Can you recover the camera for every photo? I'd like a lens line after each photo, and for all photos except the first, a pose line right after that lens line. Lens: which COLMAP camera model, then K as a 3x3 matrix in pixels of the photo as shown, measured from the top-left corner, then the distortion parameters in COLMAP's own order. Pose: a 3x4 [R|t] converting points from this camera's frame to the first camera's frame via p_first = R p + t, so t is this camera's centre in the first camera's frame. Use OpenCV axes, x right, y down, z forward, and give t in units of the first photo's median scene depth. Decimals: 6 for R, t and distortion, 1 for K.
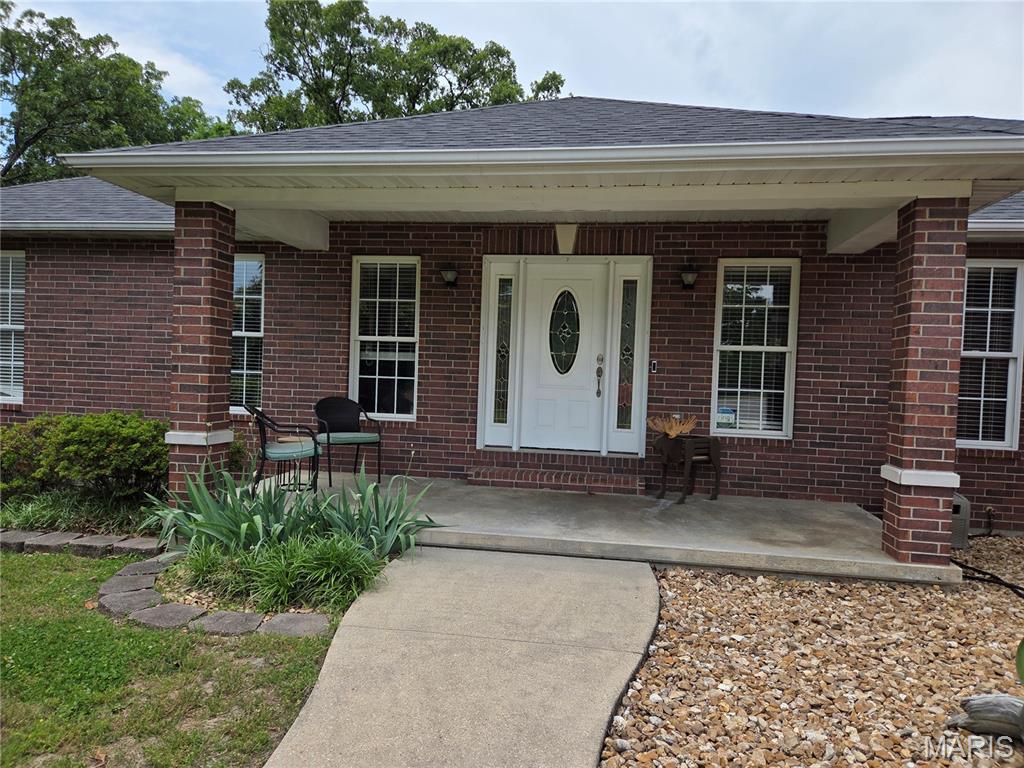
lens RADIAL K [[684.6, 0, 521.4], [0, 684.6, 394.6], [0, 0, 1]] dist [0.074722, -0.065650]
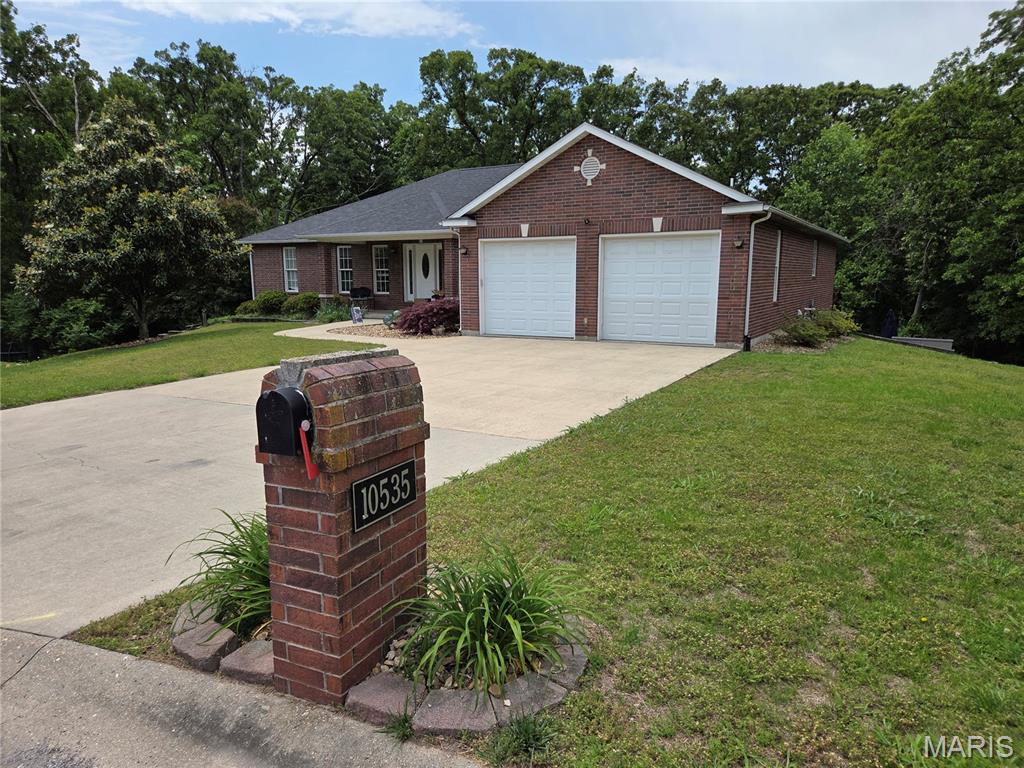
lens RADIAL K [[684.6, 0, 521.4], [0, 684.6, 394.6], [0, 0, 1]] dist [0.074722, -0.065650]
pose [[0.931069, 0.031404, -0.363489, 1.689178], [0.019367, 0.990630, 0.135194, 0.083910], [0.364329, -0.132915, 0.921736, -1.951760]]
